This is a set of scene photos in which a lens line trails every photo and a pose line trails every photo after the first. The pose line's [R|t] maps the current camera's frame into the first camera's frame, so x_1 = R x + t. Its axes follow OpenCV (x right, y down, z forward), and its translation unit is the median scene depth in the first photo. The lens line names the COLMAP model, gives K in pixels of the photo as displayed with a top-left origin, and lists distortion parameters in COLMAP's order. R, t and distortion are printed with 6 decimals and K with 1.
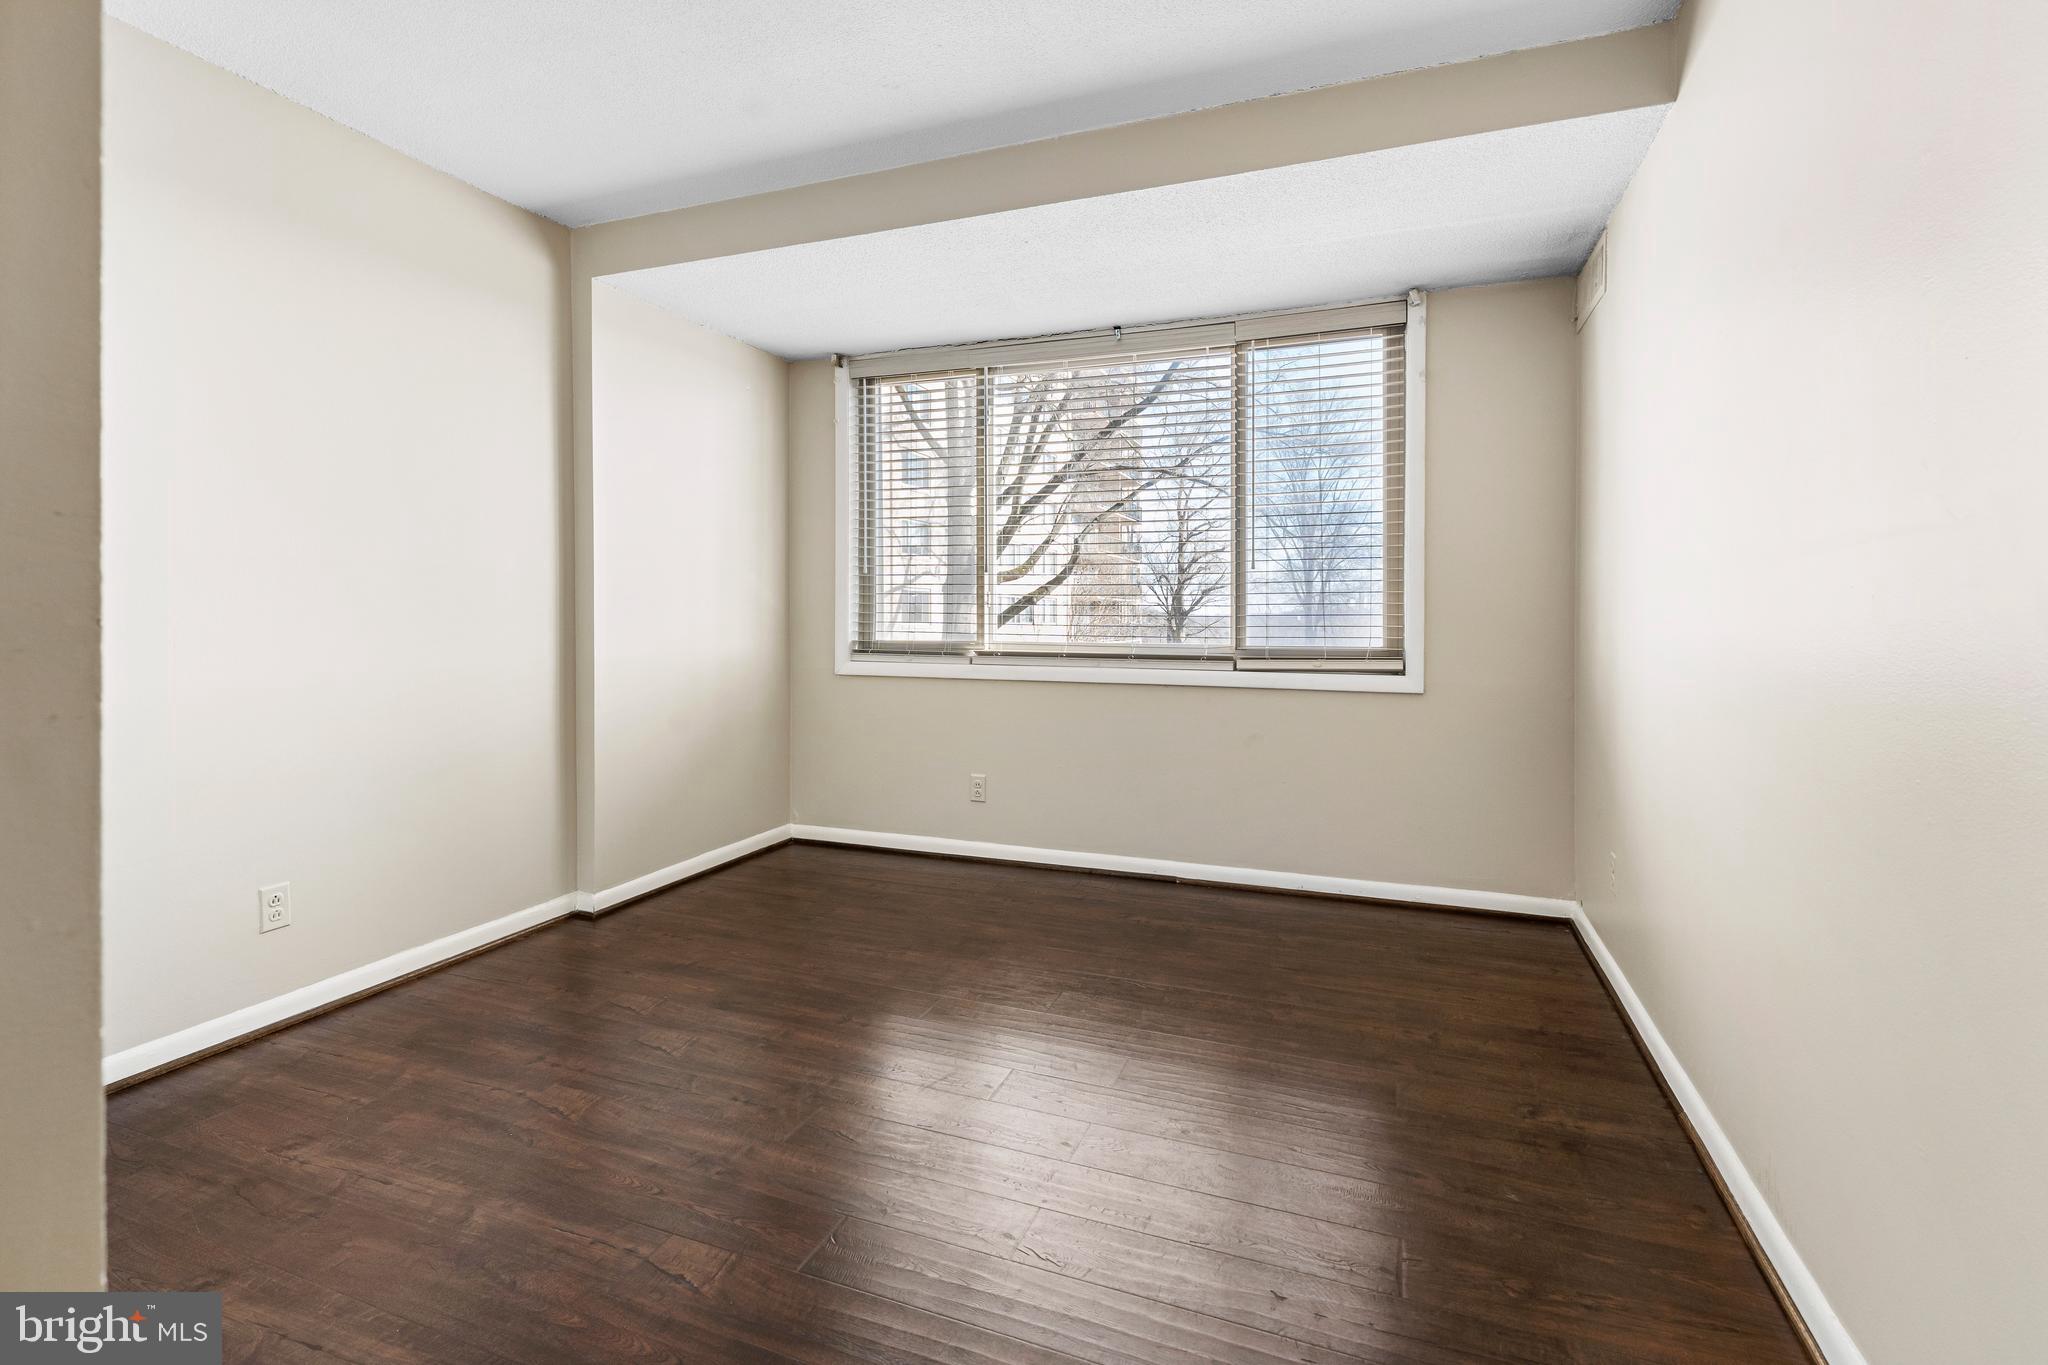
lens RADIAL K [[944.5, 0, 999.2], [0, 944.5, 672.9], [0, 0, 1]] dist [0.032348, 0.000087]
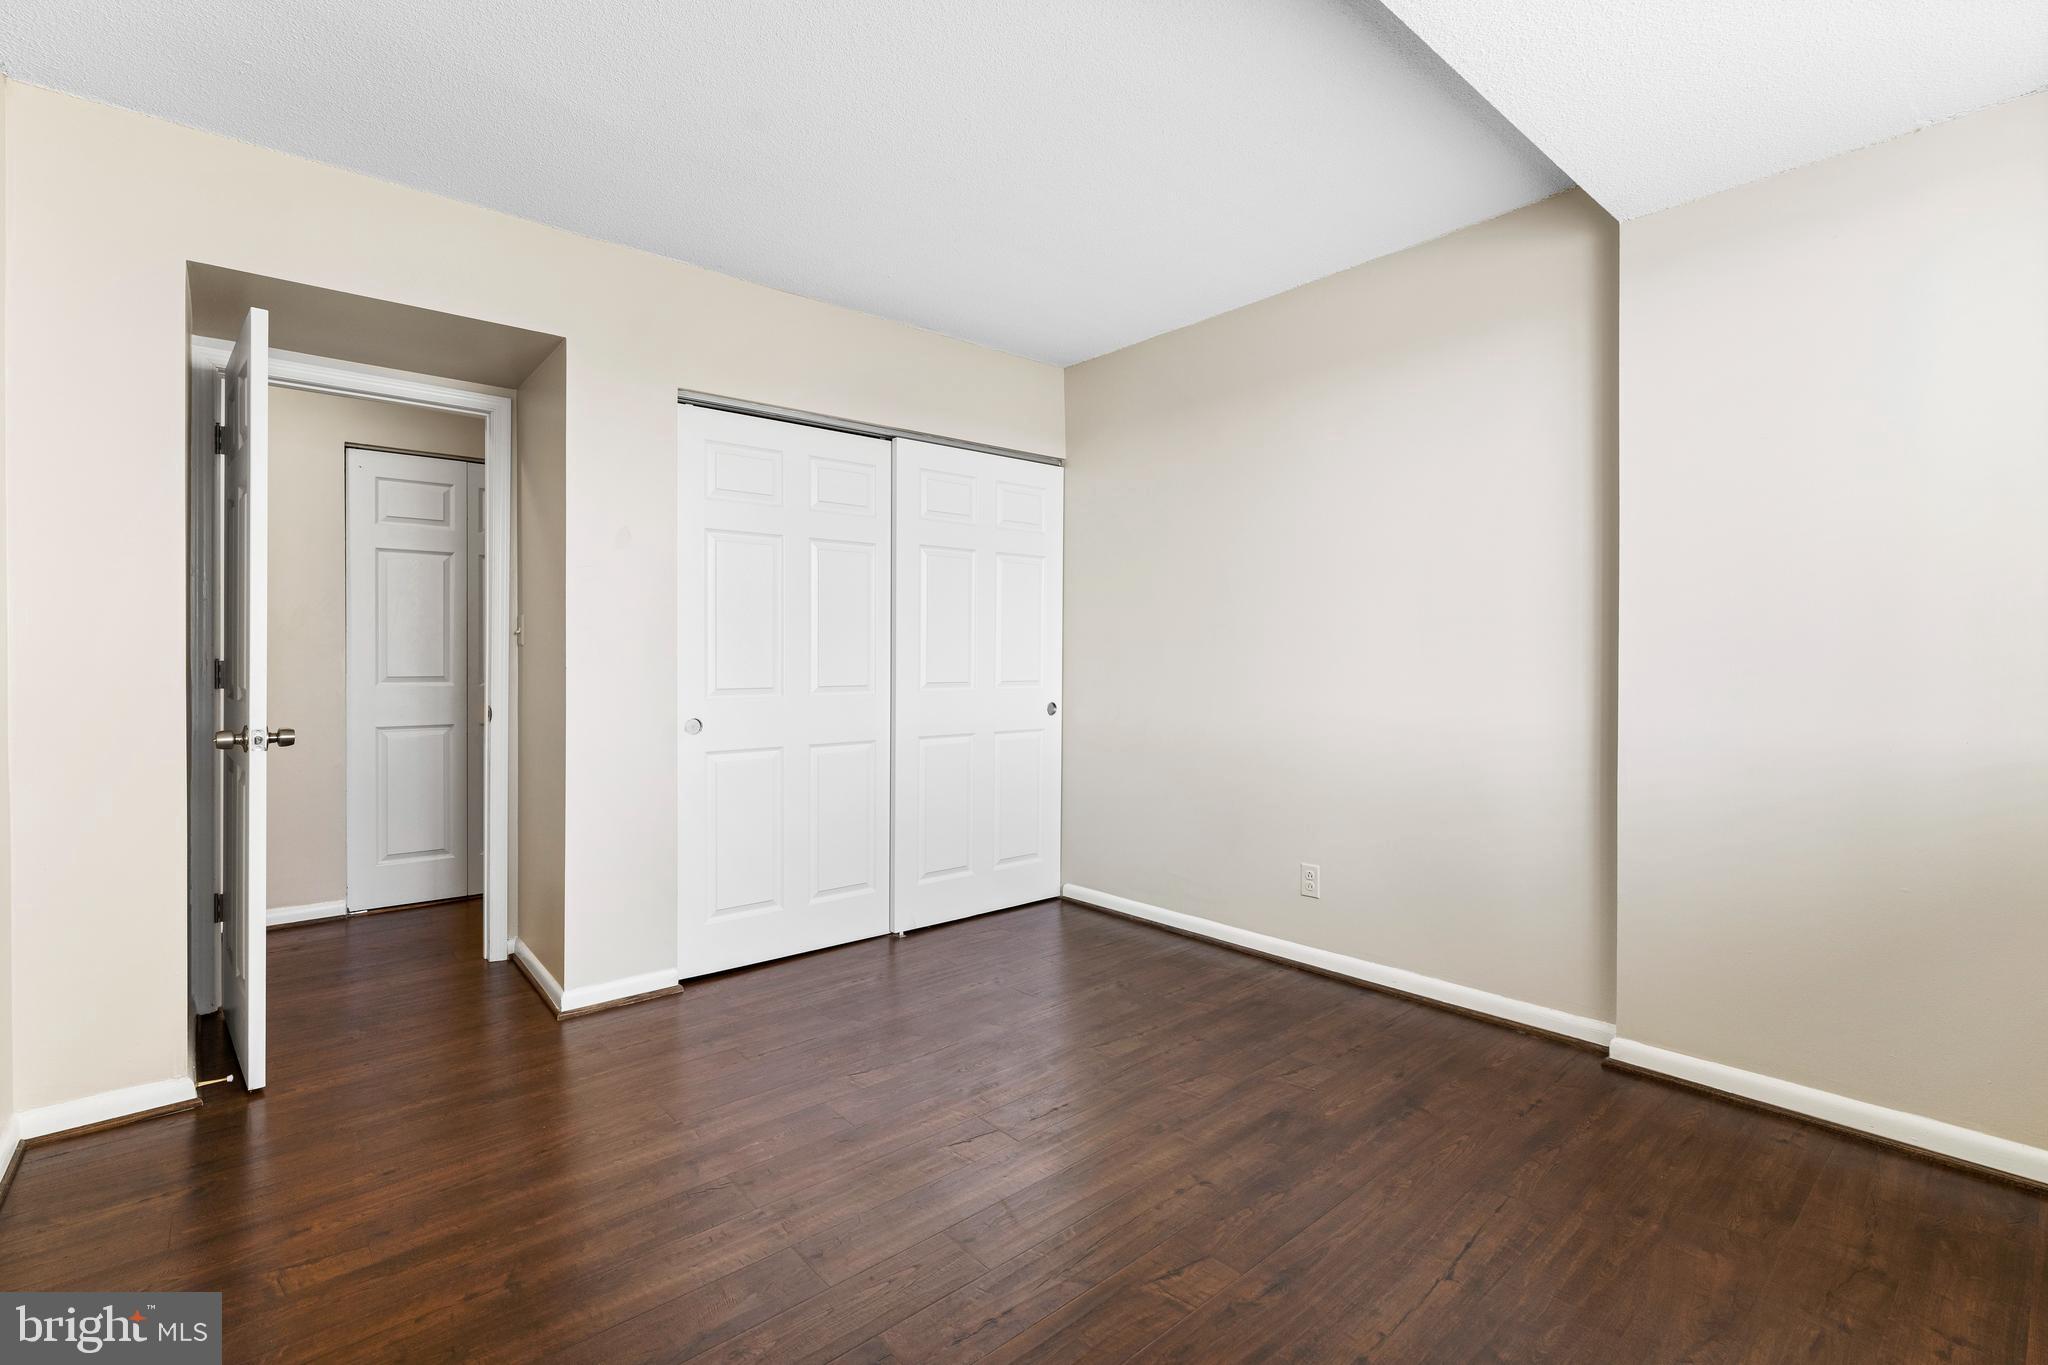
lens RADIAL K [[913.9, 0, 1020.1], [0, 913.9, 672.7], [0, 0, 1]] dist [0.012416, 0.000025]
pose [[-0.471942, 0.002576, -0.881626, 1.039600], [-0.051563, 0.998203, 0.030519, -0.122572], [0.880120, 0.059863, -0.470962, 2.183103]]
